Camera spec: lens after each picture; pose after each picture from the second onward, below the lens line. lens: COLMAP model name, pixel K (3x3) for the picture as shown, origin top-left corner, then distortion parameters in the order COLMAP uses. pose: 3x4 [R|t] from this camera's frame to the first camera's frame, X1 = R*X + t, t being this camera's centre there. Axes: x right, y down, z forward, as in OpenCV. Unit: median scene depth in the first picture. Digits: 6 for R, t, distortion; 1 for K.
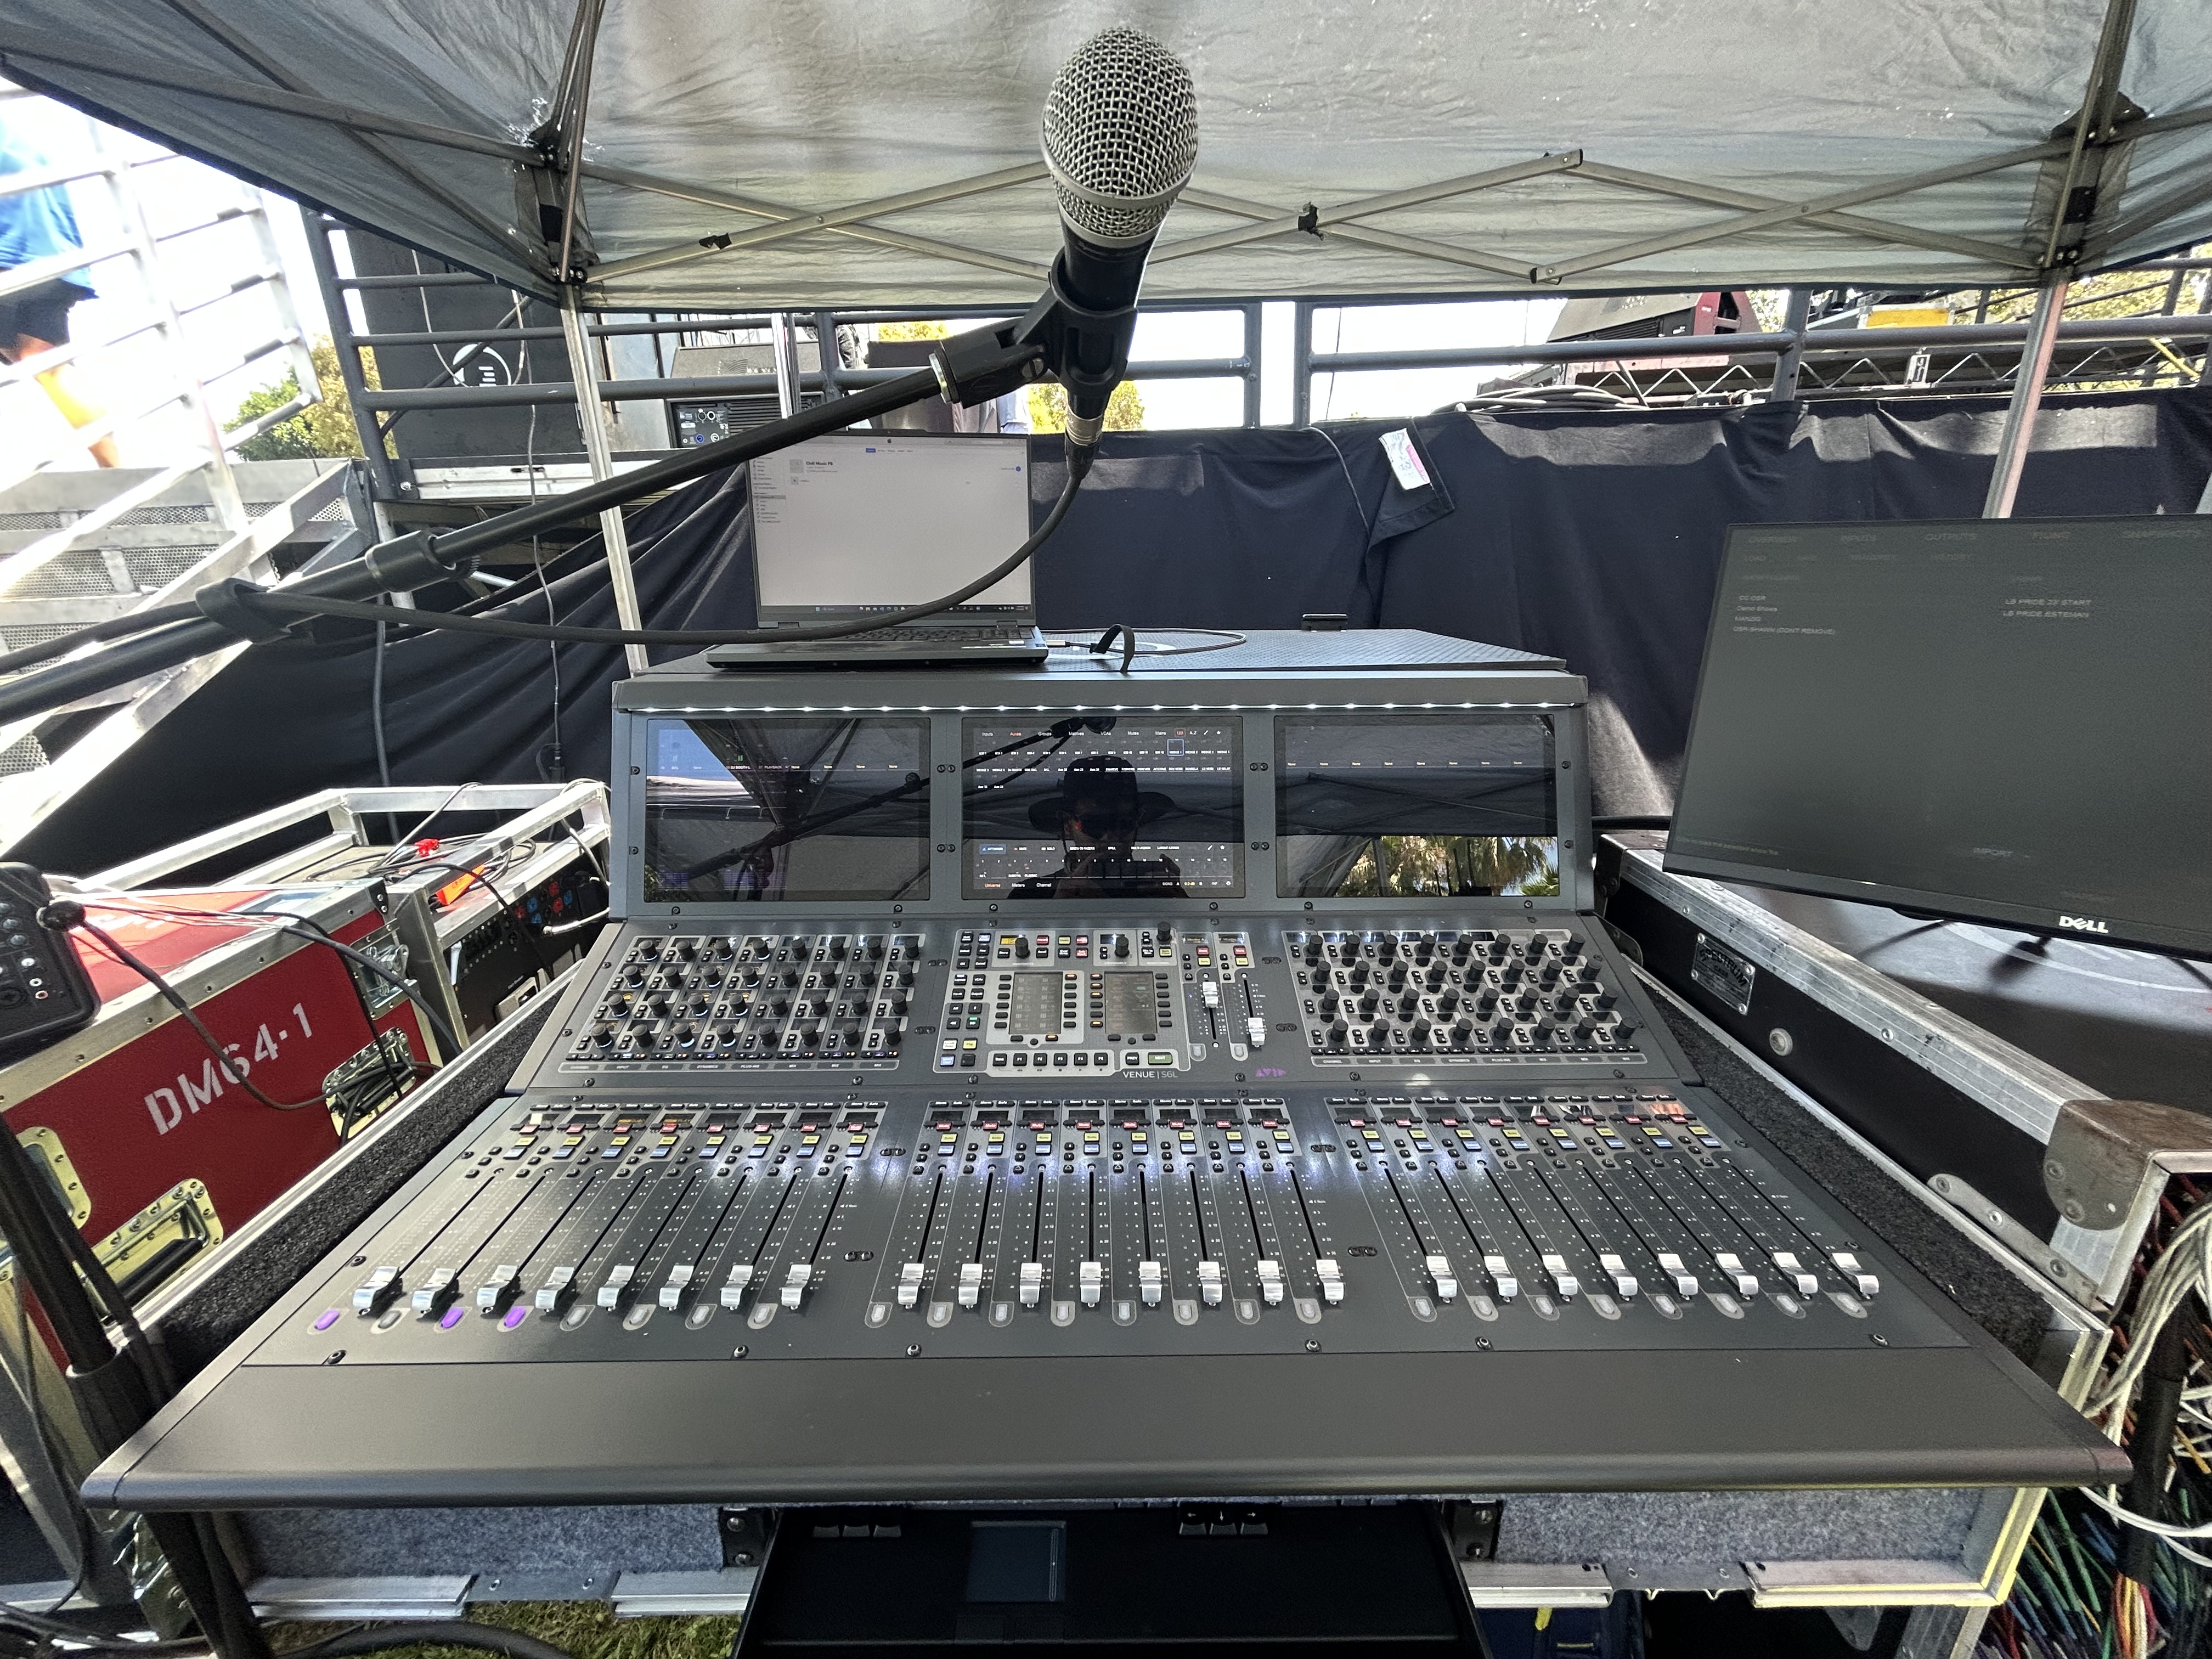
lens RADIAL K [[878.1, 0, 1109.0], [0, 878.1, 831.2], [0, 0, 1]] dist [0.015052, 0.000181]
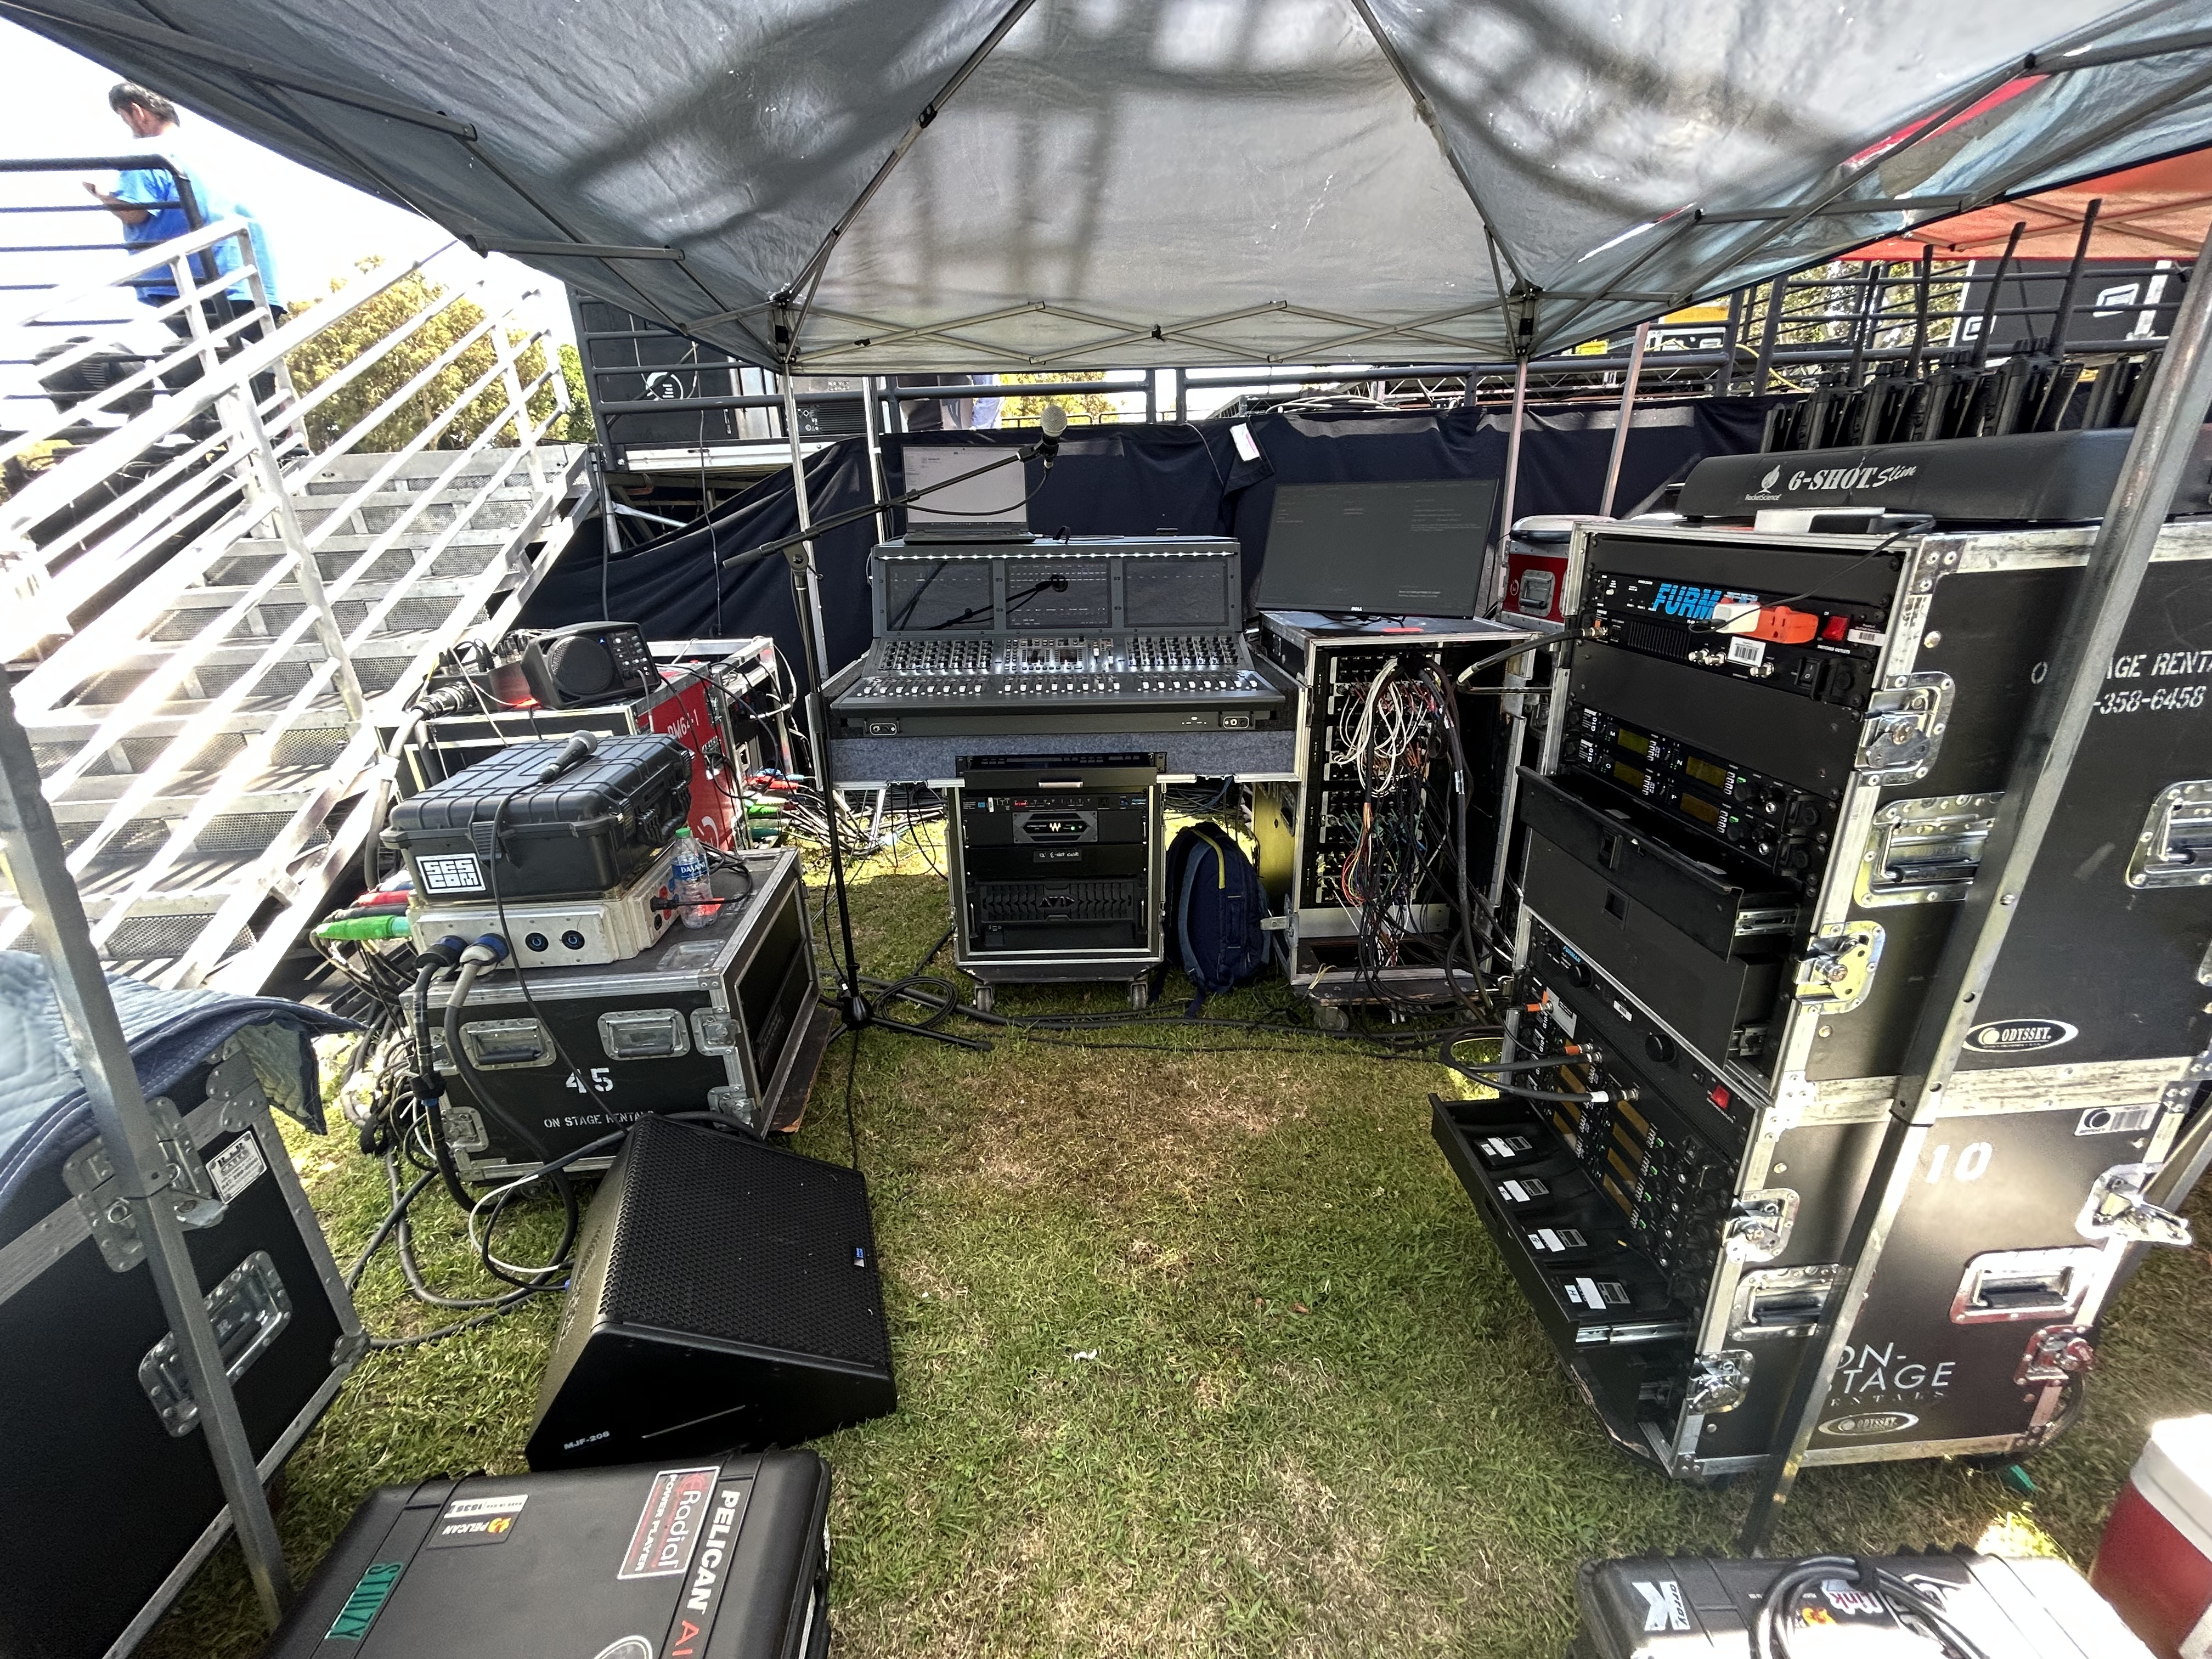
lens RADIAL K [[878.1, 0, 1099.7], [0, 878.1, 826.5], [0, 0, 1]] dist [0.015052, 0.000181]
pose [[0.999646, -0.014974, 0.021993, 0.019389], [0.014139, 0.999191, 0.037636, 0.225164], [-0.022539, -0.037312, 0.999049, -0.653148]]
